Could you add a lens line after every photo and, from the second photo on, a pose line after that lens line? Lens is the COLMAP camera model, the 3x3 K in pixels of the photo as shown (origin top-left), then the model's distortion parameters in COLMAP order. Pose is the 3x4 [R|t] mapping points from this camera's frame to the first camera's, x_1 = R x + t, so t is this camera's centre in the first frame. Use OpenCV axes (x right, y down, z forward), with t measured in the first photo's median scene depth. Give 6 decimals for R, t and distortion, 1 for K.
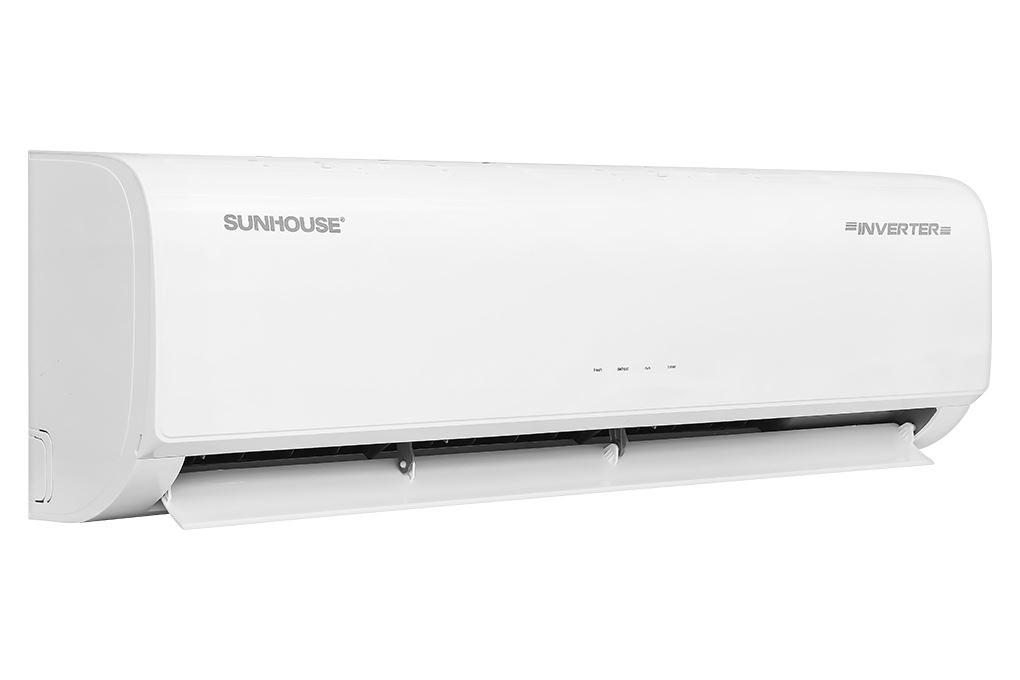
lens RADIAL K [[2537.5, 0, 510.4], [0, 2537.5, 340.1], [0, 0, 1]] dist [0.017141, 0.000000]
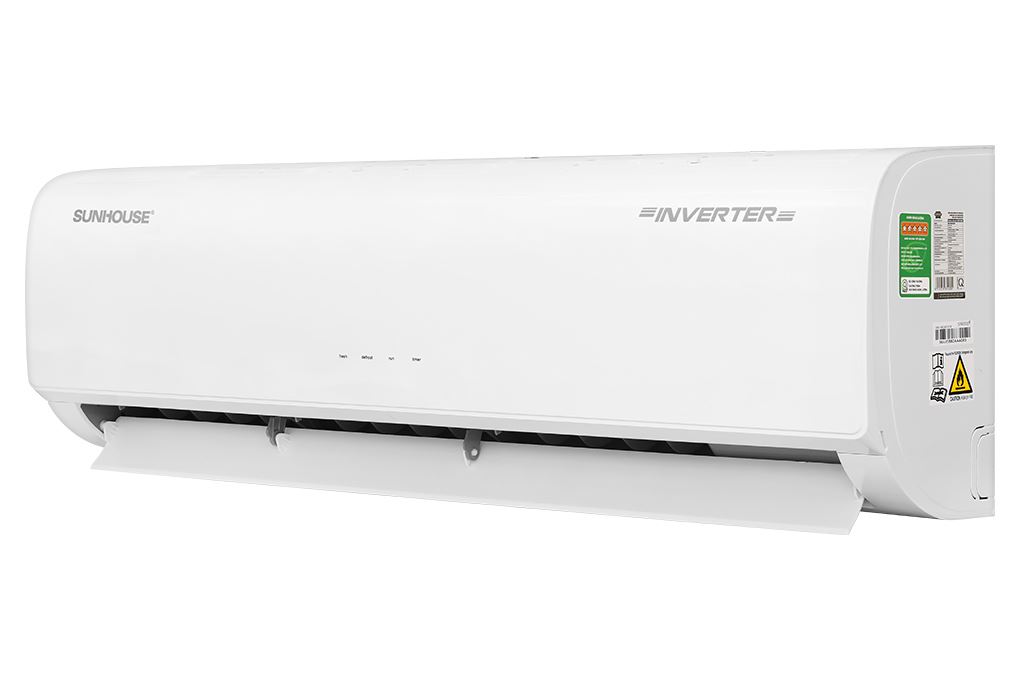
lens RADIAL K [[2537.5, 0, 510.2], [0, 2537.5, 339.0], [0, 0, 1]] dist [0.017141, 0.000000]
pose [[0.188223, 0.022137, -0.981877, 1.134690], [-0.056312, 0.998344, 0.011714, -0.011812], [0.980511, 0.053087, 0.189158, 0.945911]]
